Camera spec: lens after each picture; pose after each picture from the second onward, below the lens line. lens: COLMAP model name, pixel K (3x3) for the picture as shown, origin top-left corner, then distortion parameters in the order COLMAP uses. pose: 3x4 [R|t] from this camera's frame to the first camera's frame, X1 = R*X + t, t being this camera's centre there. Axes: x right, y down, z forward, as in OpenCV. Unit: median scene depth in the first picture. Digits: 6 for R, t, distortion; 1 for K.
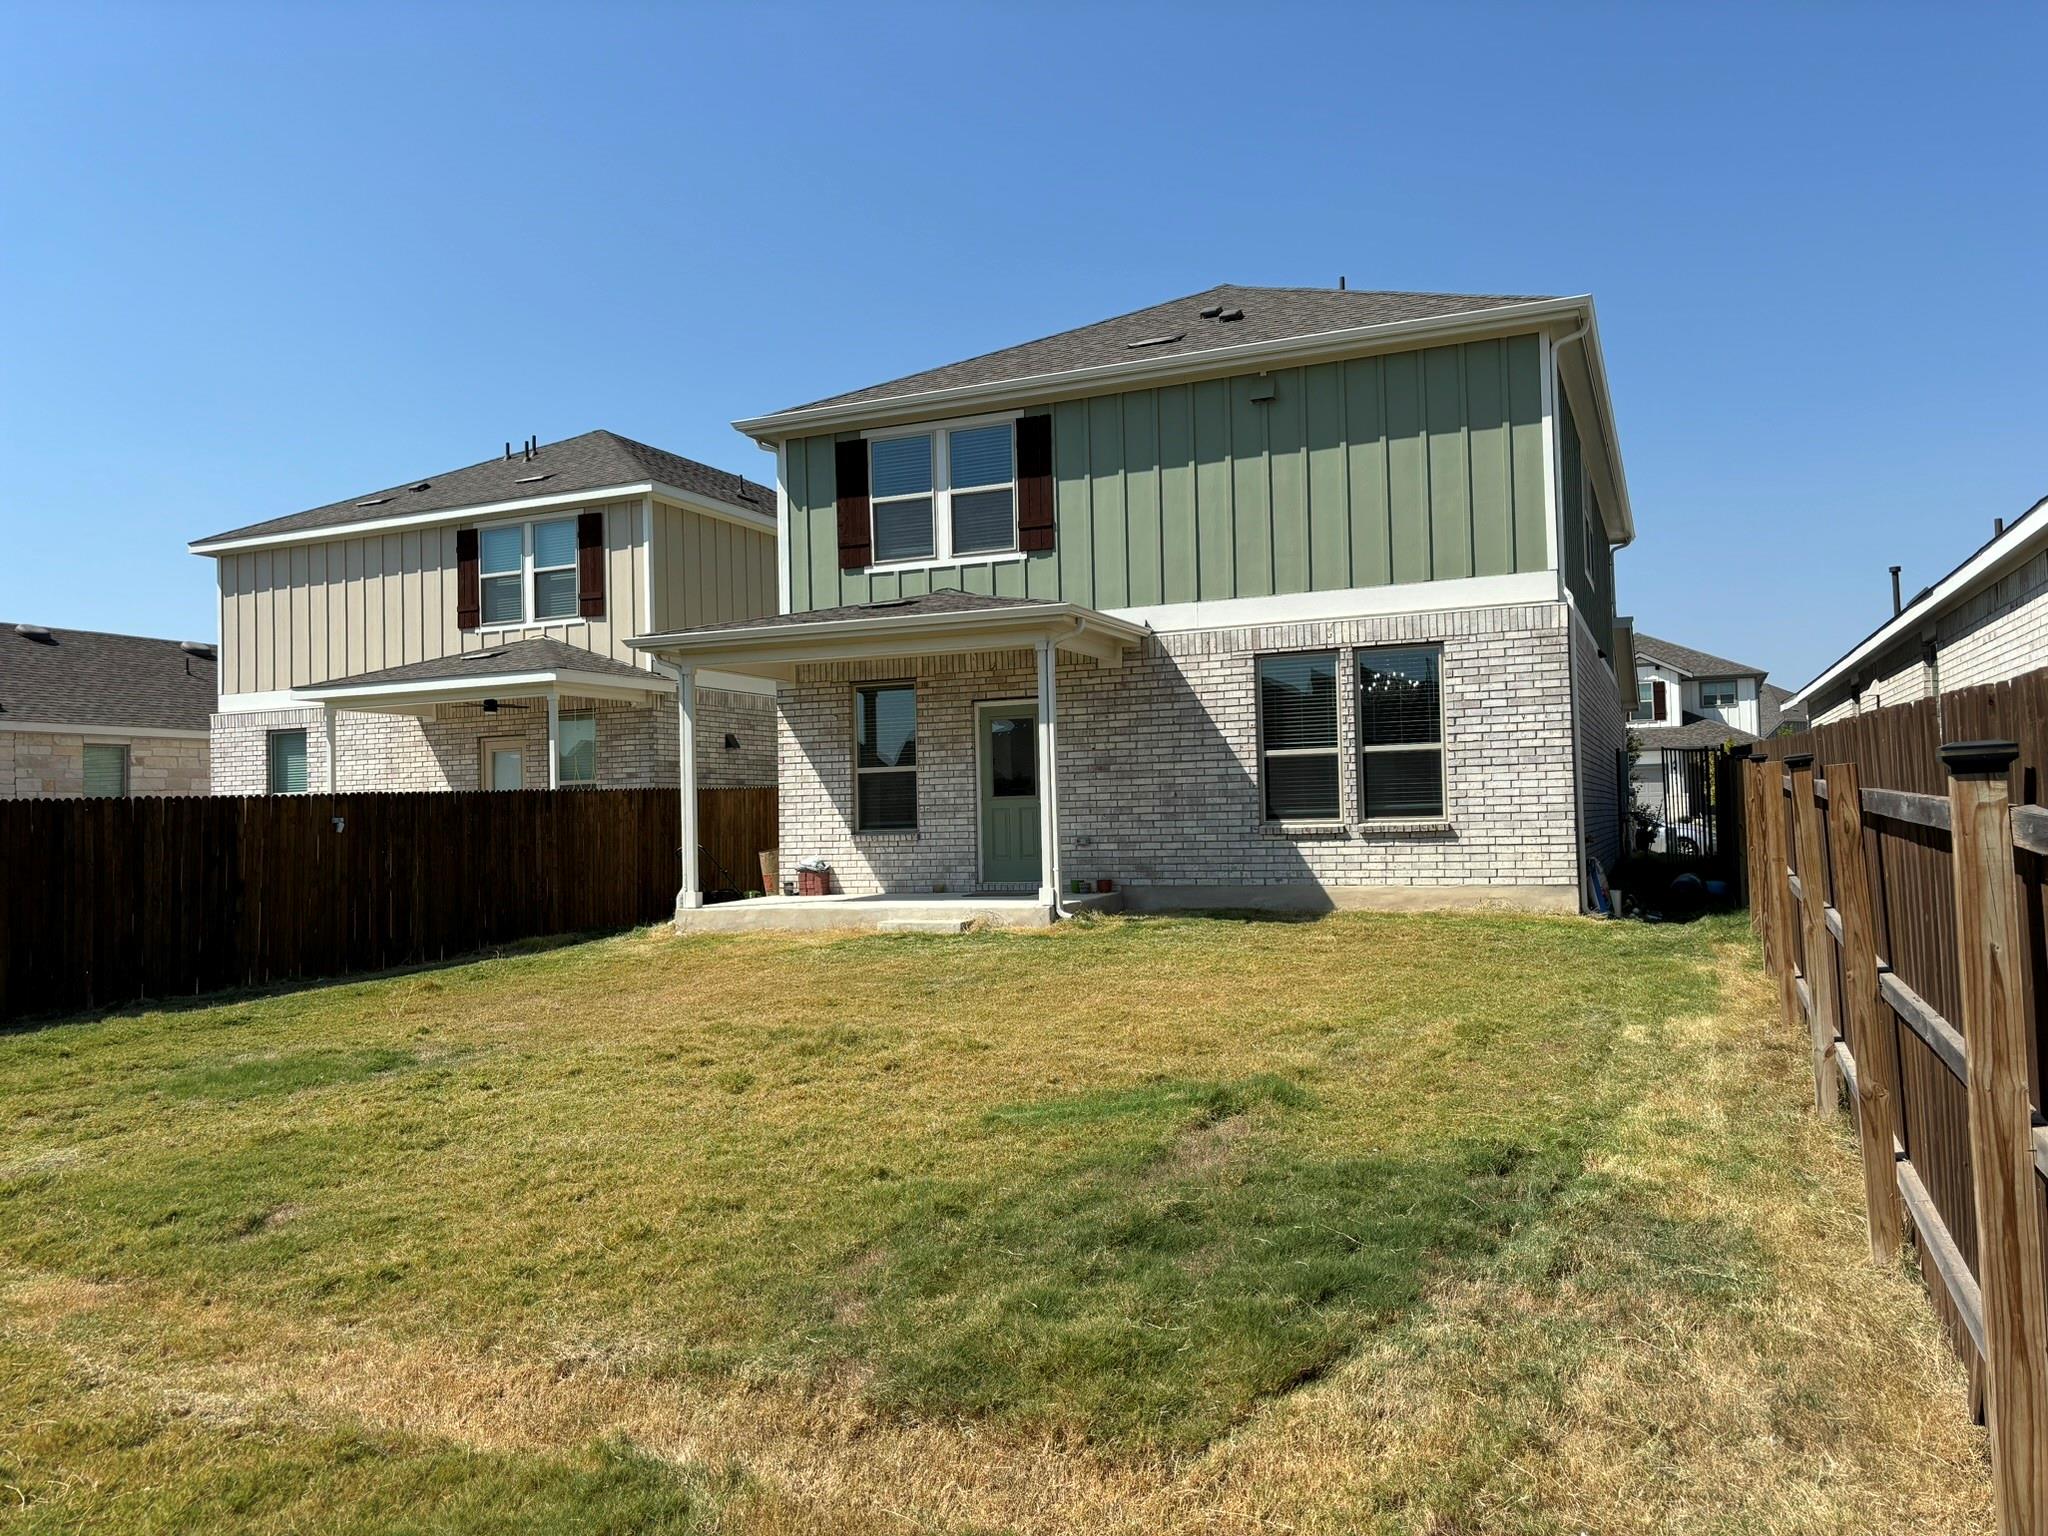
lens RADIAL K [[1578.7, 0, 1012.8], [0, 1578.7, 782.4], [0, 0, 1]] dist [0.062388, -0.048116]
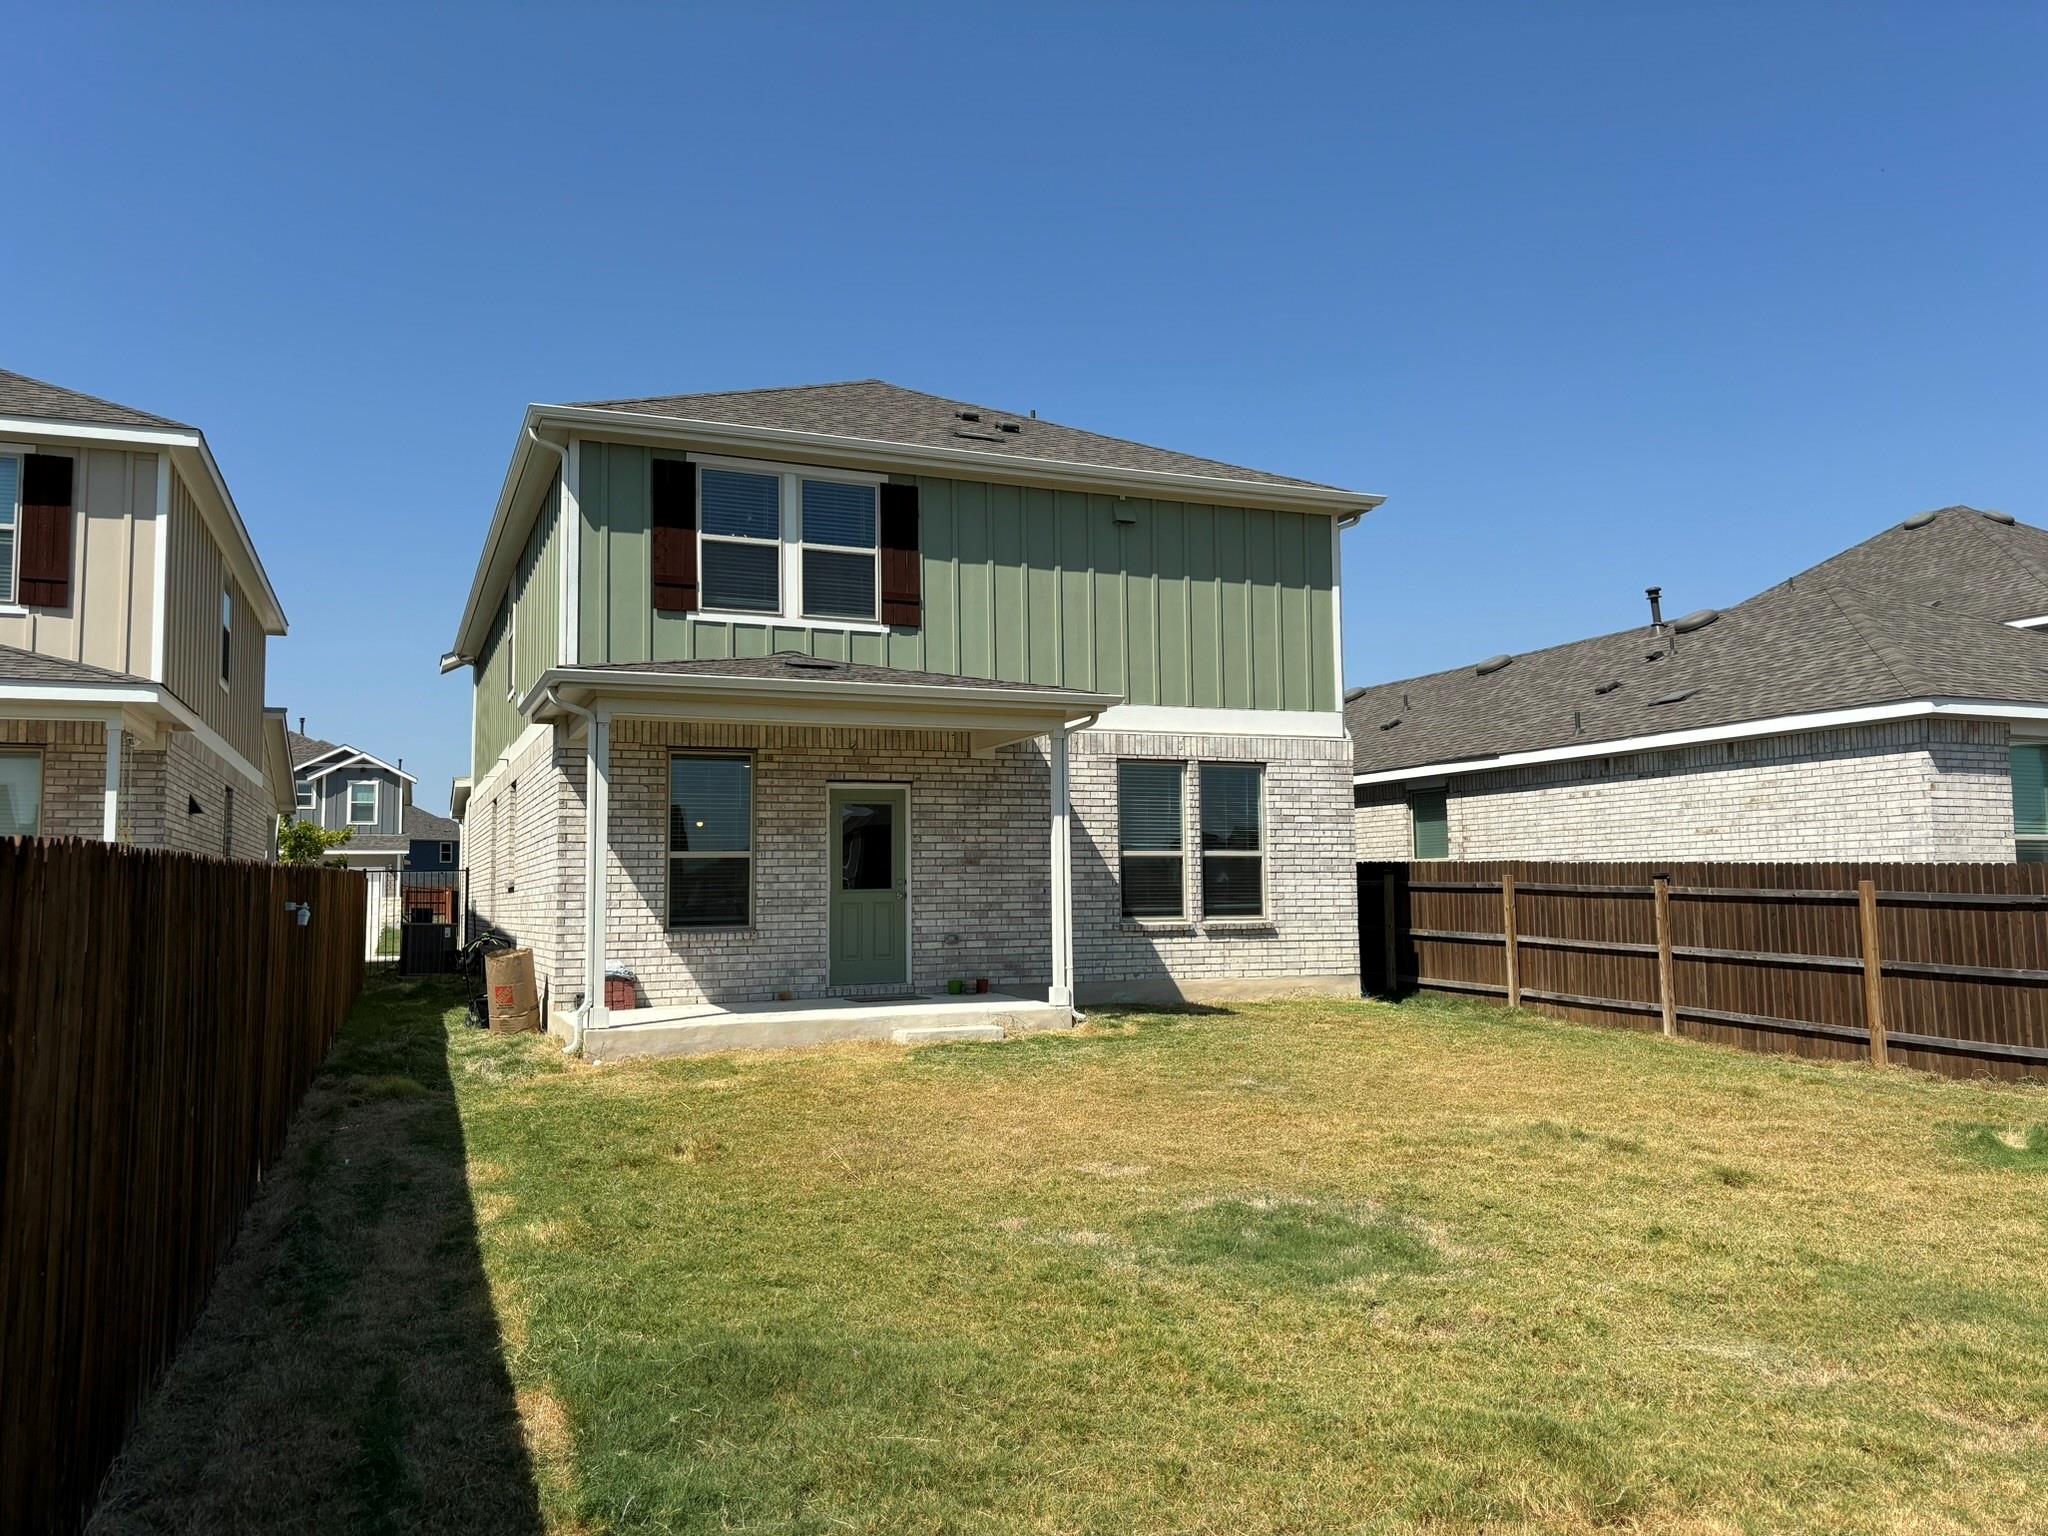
lens RADIAL K [[1520.8, 0, 1017.6], [0, 1520.8, 761.3], [0, 0, 1]] dist [0.055158, -0.092259]
pose [[0.675433, 0.085088, 0.732496, -0.608465], [-0.019722, 0.995050, -0.097401, 0.019715], [-0.737157, 0.051341, 0.673768, 0.357632]]
